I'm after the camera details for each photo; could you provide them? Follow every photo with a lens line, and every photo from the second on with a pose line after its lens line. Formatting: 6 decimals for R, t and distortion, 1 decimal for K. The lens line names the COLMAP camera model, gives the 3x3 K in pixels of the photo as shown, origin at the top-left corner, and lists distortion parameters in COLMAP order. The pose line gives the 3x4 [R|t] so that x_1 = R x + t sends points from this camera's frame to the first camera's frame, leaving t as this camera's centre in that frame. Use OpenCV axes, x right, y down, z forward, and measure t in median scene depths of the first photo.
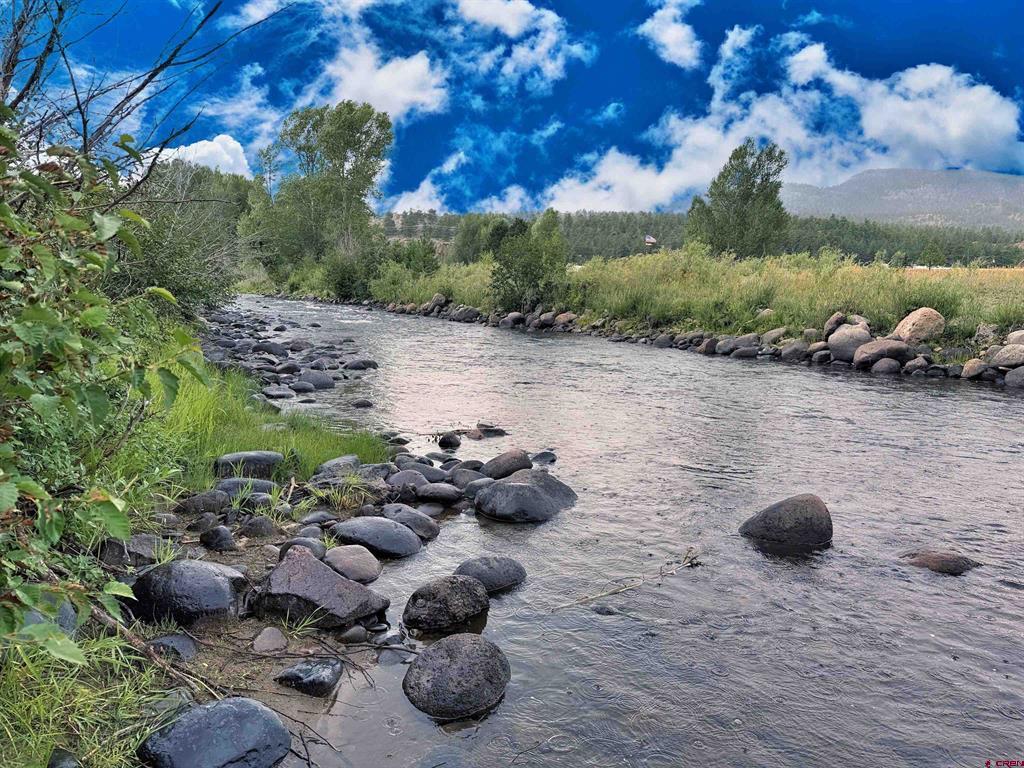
lens RADIAL K [[710.0, 0, 507.8], [0, 710.0, 383.1], [0, 0, 1]] dist [0.094822, -0.124504]
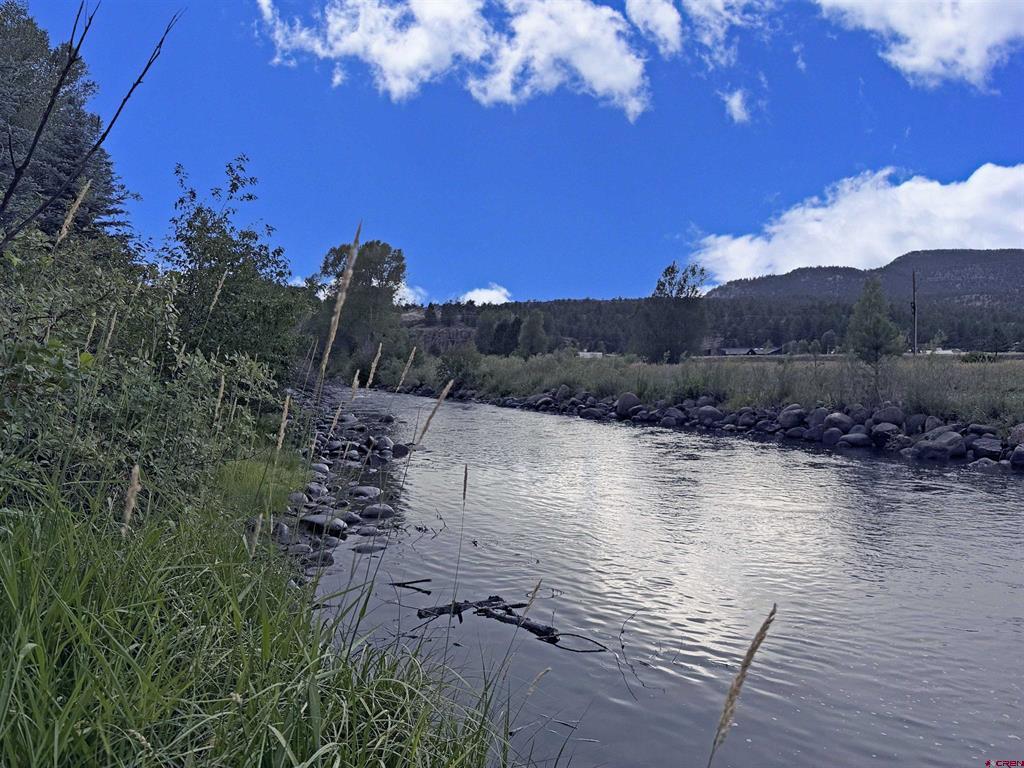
lens RADIAL K [[710.0, 0, 507.8], [0, 710.0, 383.1], [0, 0, 1]] dist [0.094822, -0.124504]
pose [[0.998250, -0.012712, -0.057752, 0.105235], [0.005746, 0.992850, -0.119229, 0.037253], [0.058854, 0.118688, 0.991186, -0.289726]]
